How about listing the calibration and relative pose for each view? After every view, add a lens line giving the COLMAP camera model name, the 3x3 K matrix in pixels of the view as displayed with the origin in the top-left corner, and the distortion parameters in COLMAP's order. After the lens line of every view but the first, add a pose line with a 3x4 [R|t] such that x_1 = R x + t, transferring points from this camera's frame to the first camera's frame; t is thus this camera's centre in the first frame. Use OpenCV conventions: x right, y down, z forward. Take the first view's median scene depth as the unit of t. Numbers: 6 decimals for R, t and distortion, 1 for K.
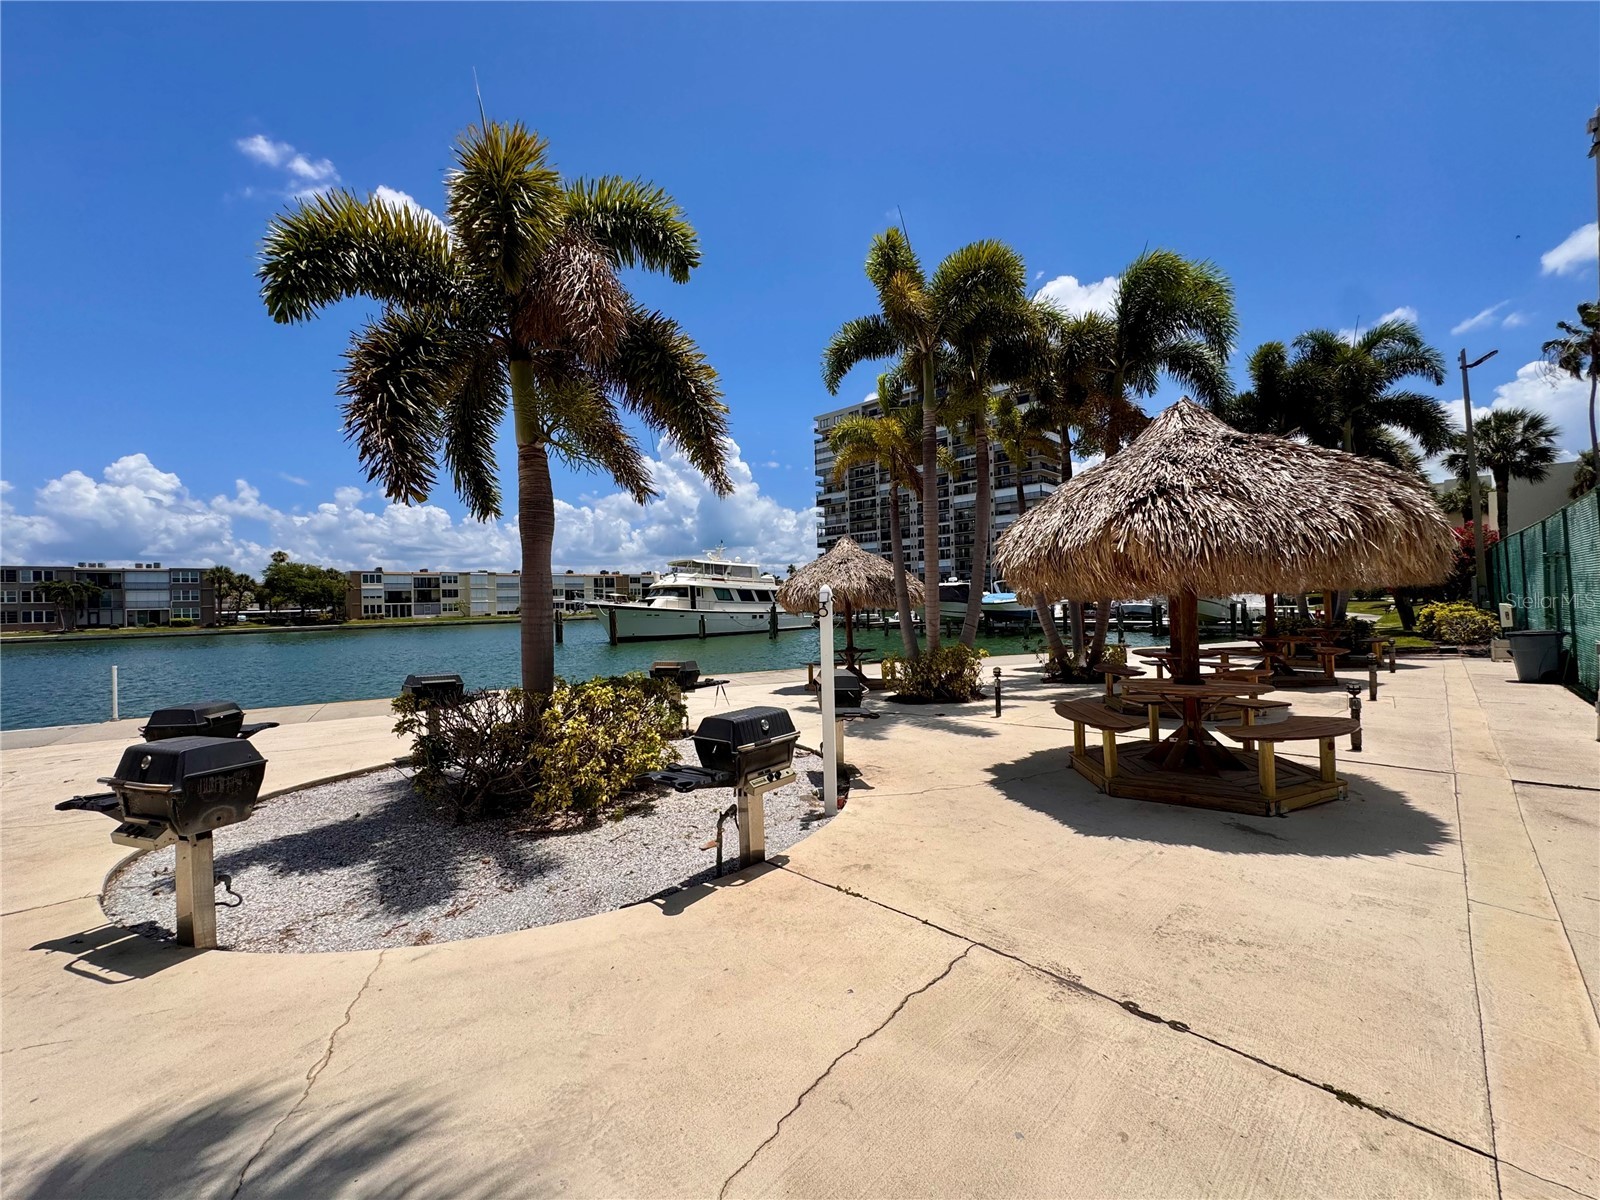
lens RADIAL K [[635.6, 0, 801.8], [0, 635.6, 599.7], [0, 0, 1]] dist [-0.000325, -0.000020]
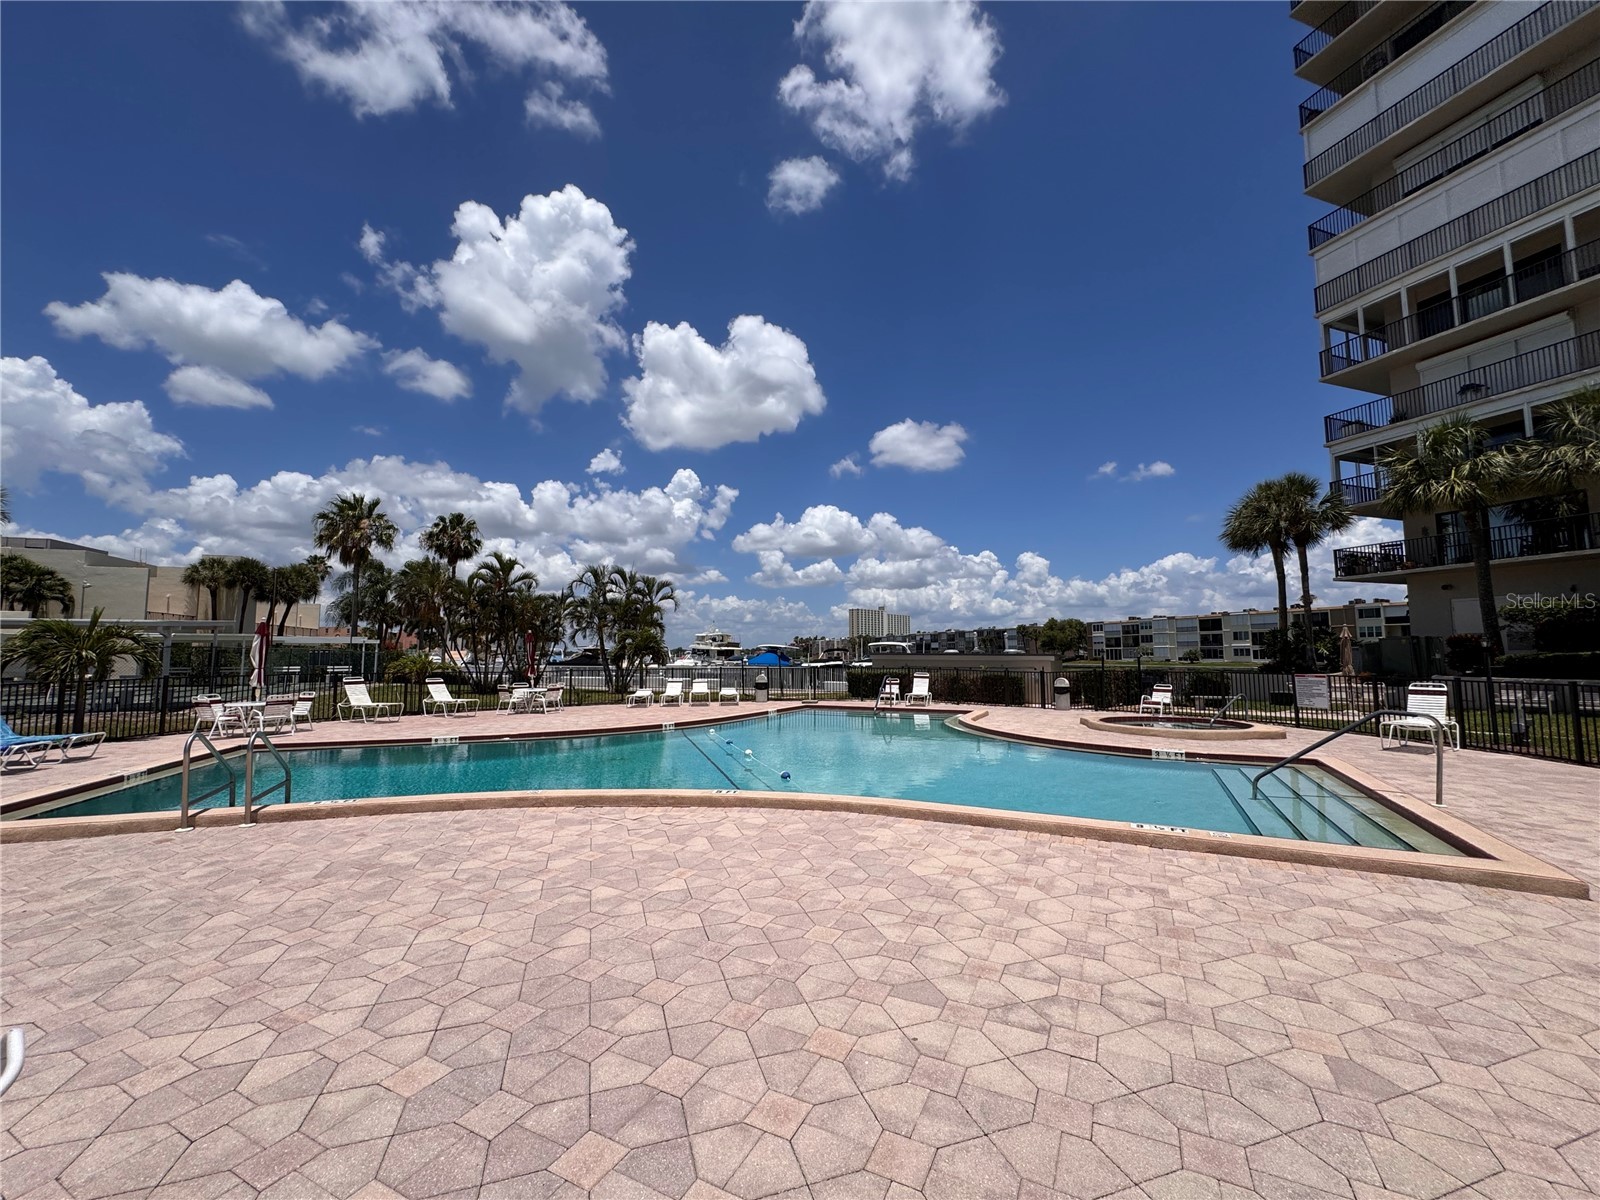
lens RADIAL K [[635.6, 0, 801.6], [0, 635.6, 600.0], [0, 0, 1]] dist [-0.000325, -0.000020]
pose [[-0.448598, -0.044950, -0.892603, 0.675001], [0.028609, 0.997500, -0.064611, -0.022533], [0.893276, -0.054521, -0.446191, 0.958431]]
